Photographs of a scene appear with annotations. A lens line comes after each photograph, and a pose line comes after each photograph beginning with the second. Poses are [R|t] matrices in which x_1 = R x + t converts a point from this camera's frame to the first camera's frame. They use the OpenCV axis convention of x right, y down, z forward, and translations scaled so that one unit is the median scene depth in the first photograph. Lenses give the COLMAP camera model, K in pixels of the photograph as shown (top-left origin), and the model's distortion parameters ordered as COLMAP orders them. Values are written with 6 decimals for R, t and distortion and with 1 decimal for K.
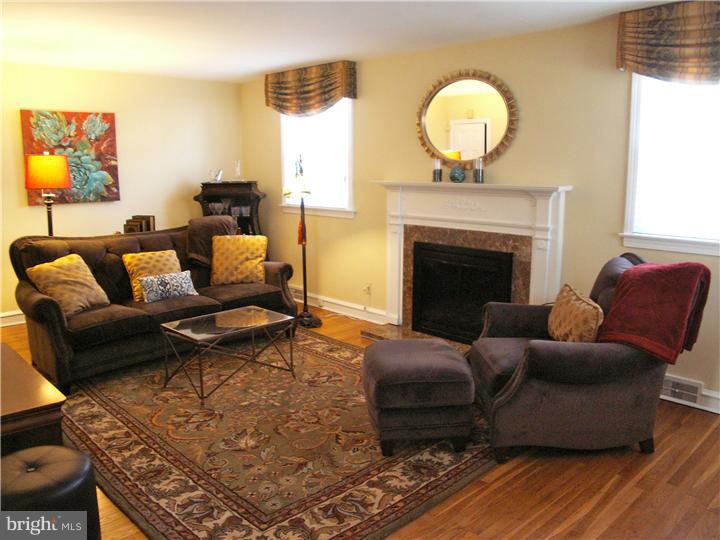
lens RADIAL K [[594.1, 0, 355.0], [0, 594.1, 271.4], [0, 0, 1]] dist [-0.175374, 0.126737]
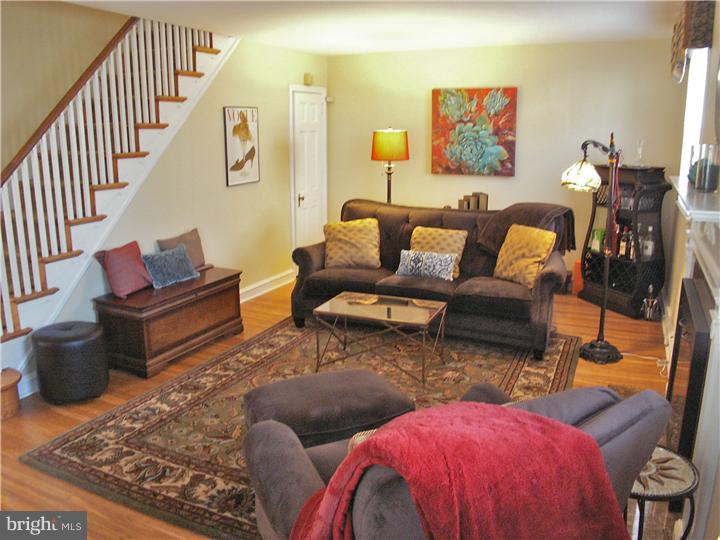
lens RADIAL K [[594.1, 0, 355.0], [0, 594.1, 271.4], [0, 0, 1]] dist [-0.175374, 0.126737]
pose [[0.346026, 0.210384, -0.914333, 0.518966], [-0.157771, 0.973705, 0.164337, -0.100726], [0.924865, 0.087390, 0.370119, 0.461846]]
